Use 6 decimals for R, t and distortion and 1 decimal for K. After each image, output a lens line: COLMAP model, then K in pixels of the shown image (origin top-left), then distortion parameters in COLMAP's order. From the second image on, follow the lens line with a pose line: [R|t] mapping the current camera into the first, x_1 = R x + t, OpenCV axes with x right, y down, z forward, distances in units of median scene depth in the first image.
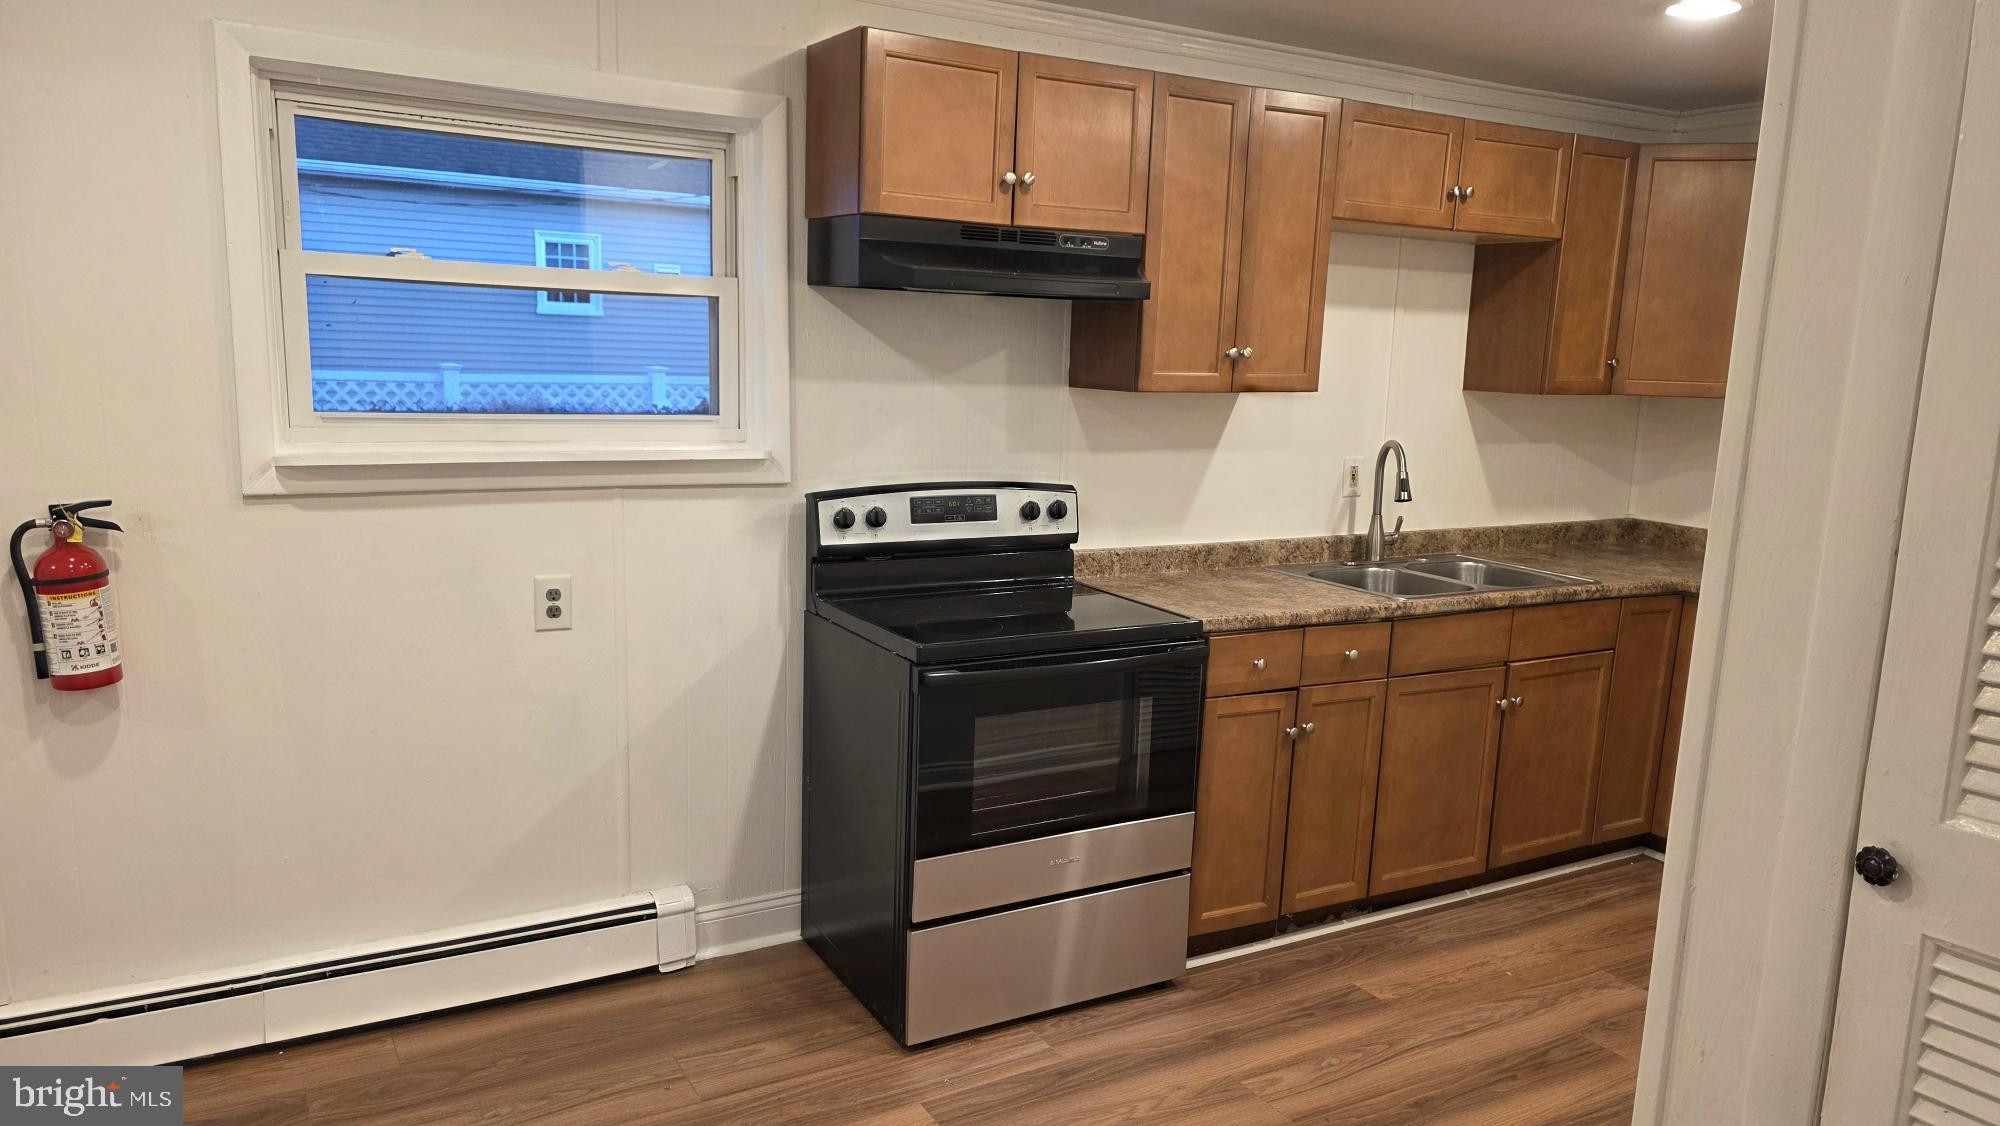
lens RADIAL K [[1390.8, 0, 1002.5], [0, 1390.8, 576.9], [0, 0, 1]] dist [0.124679, -0.017724]
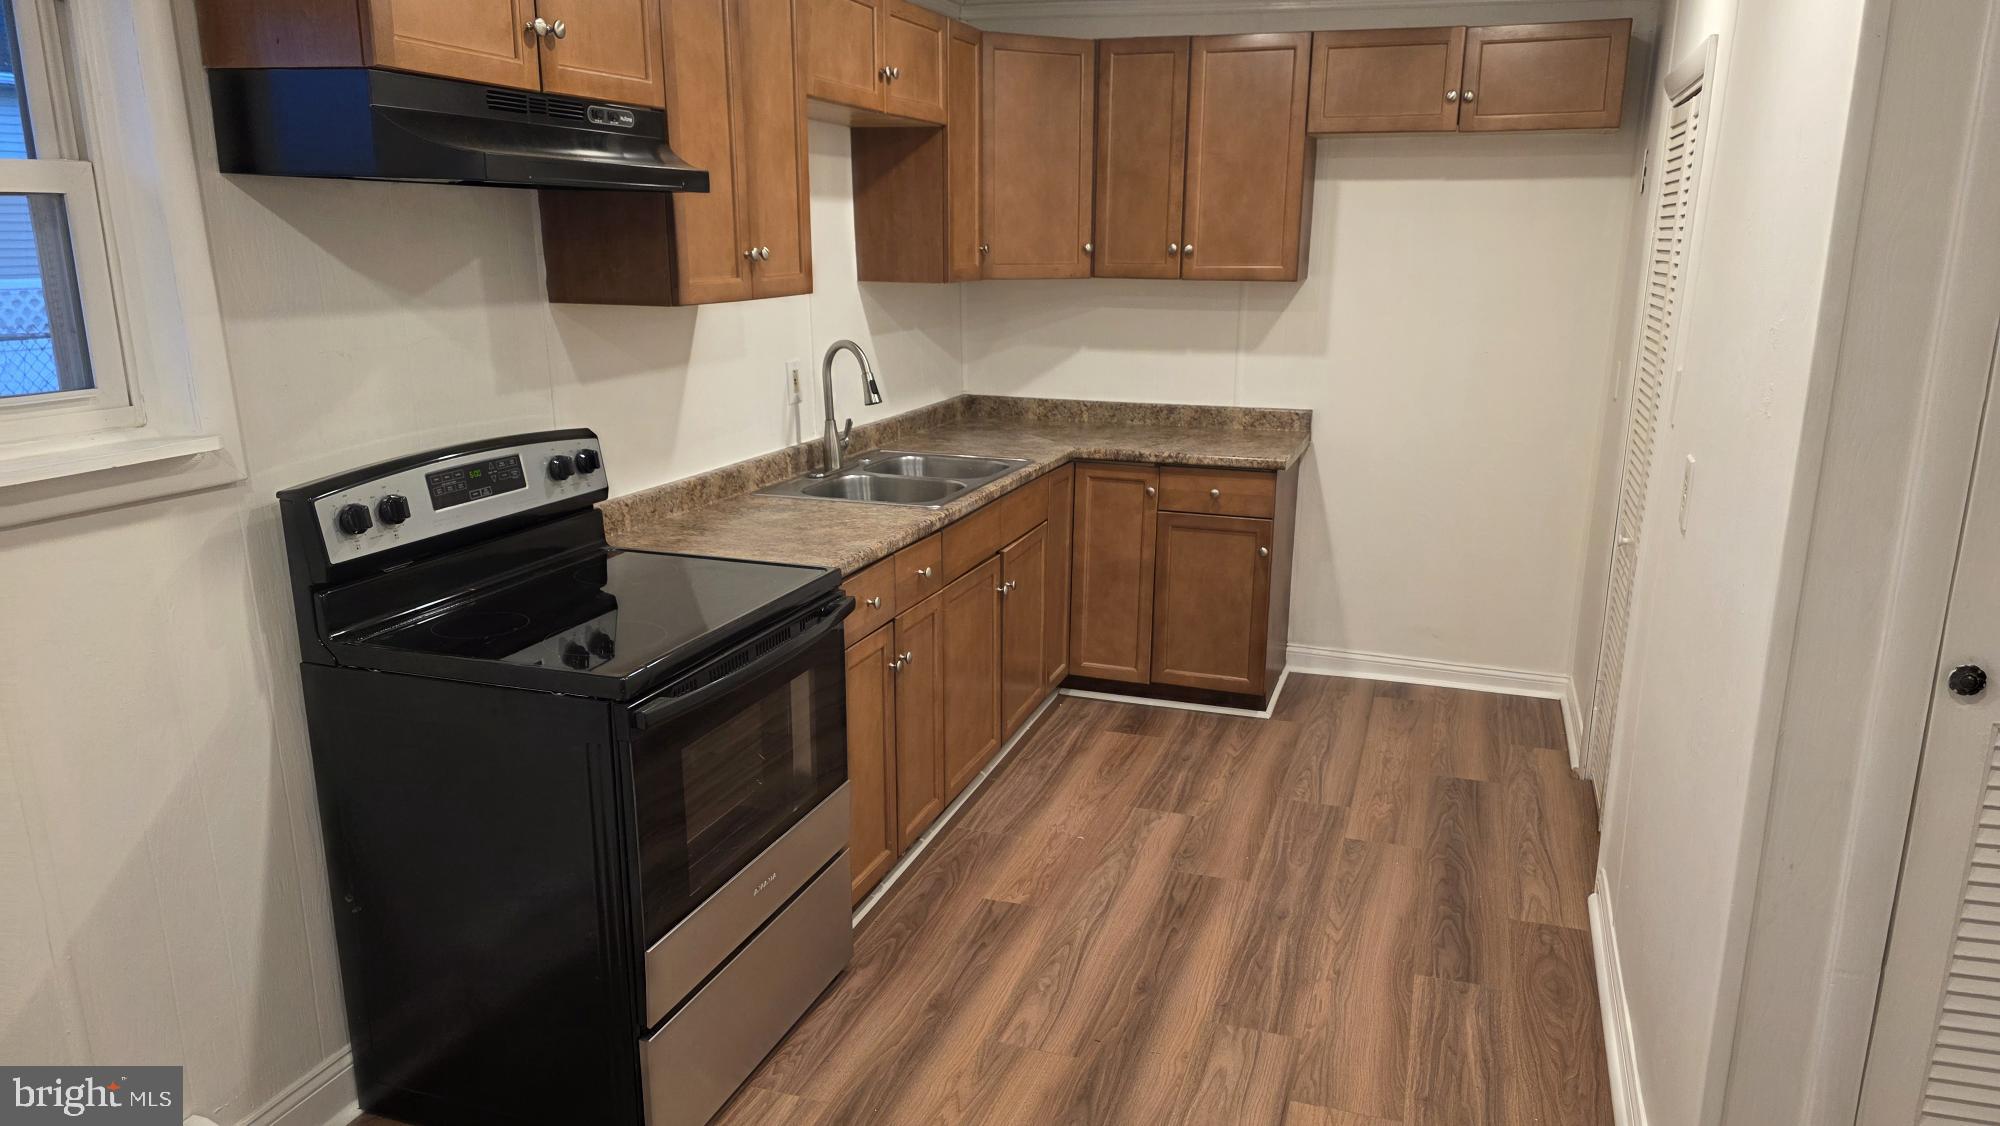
lens RADIAL K [[1390.8, 0, 1007.4], [0, 1390.8, 568.0], [0, 0, 1]] dist [0.124679, -0.017724]
pose [[0.753358, -0.187499, 0.630315, -0.298518], [0.133990, 0.982150, 0.132013, -0.063232], [-0.643816, -0.014997, 0.765033, 0.234442]]
